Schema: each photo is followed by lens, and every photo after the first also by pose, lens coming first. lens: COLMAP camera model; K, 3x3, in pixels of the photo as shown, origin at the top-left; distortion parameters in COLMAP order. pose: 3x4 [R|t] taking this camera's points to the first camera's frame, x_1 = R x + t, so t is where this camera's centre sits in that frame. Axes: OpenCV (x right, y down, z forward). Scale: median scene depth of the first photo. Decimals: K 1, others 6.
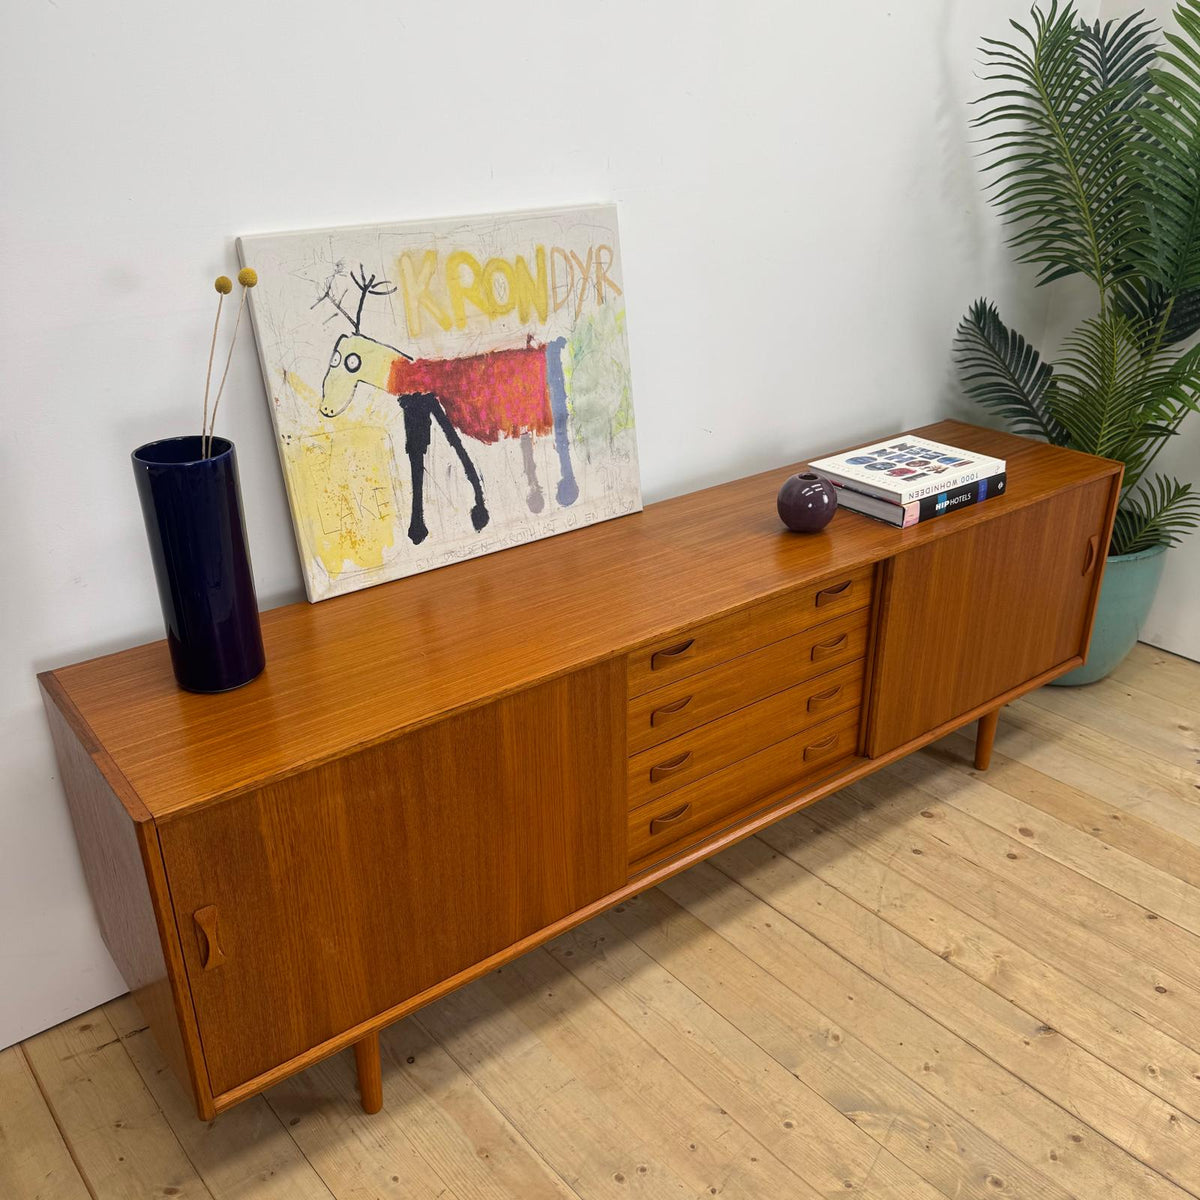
lens RADIAL K [[1138.7, 0, 592.0], [0, 1138.7, 600.1], [0, 0, 1]] dist [0.016781, 0.000000]
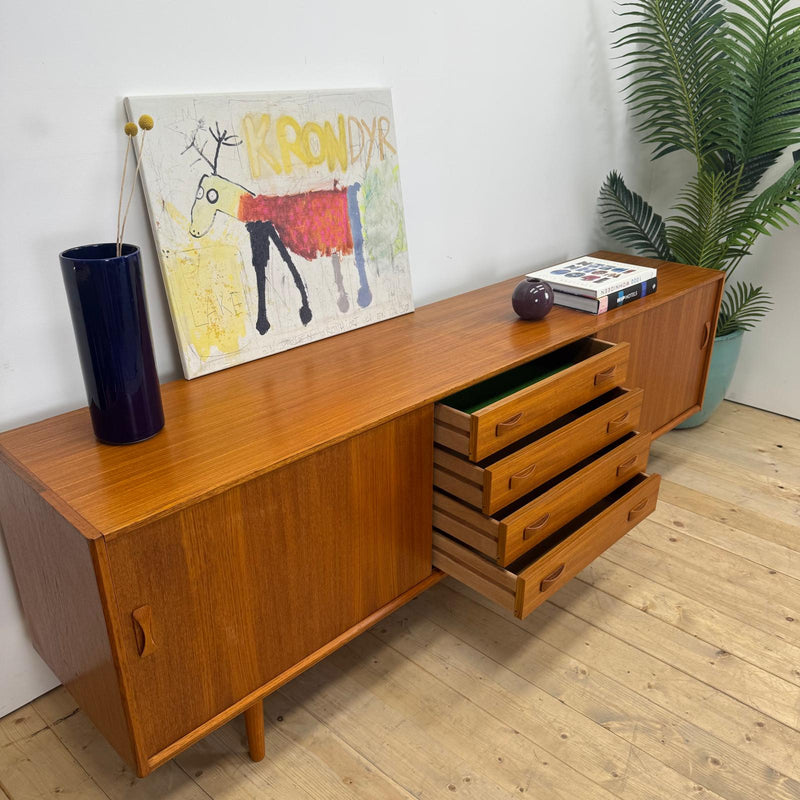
lens RADIAL K [[759.1, 0, 400.5], [0, 759.1, 404.1], [0, 0, 1]] dist [0.016781, 0.000000]
pose [[0.990943, -0.050905, 0.124261, -0.105866], [0.052346, 0.998594, -0.008356, 0.047729], [-0.123661, 0.014785, 0.992214, 0.089708]]
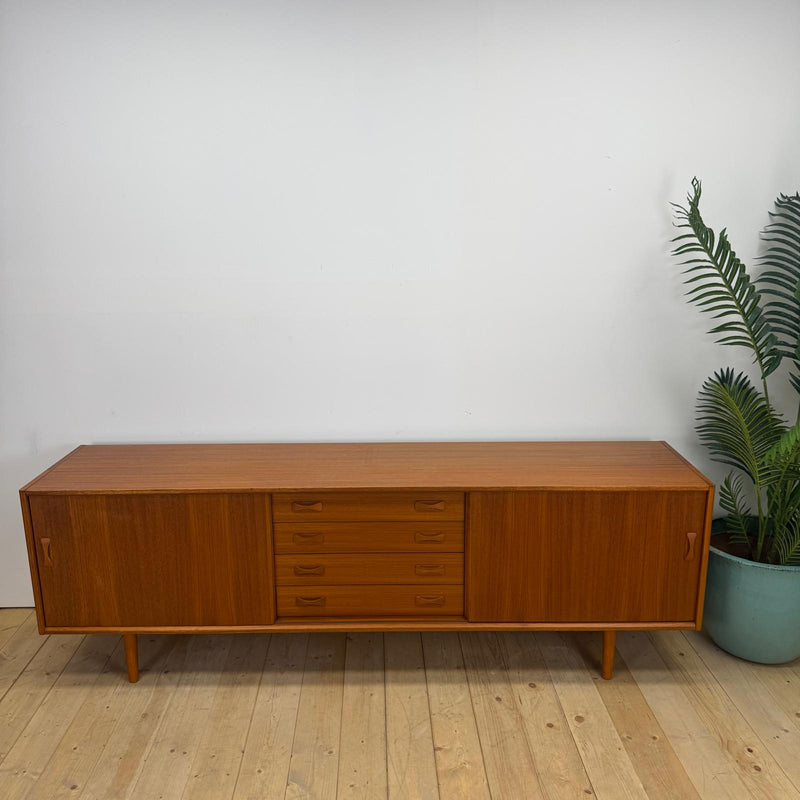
lens RADIAL K [[759.1, 0, 406.3], [0, 759.1, 398.6], [0, 0, 1]] dist [0.016781, 0.000000]
pose [[0.797355, 0.149394, -0.584728, 0.861388], [-0.254526, 0.961739, -0.101362, -0.037906], [0.547213, 0.229650, 0.804872, 0.022494]]
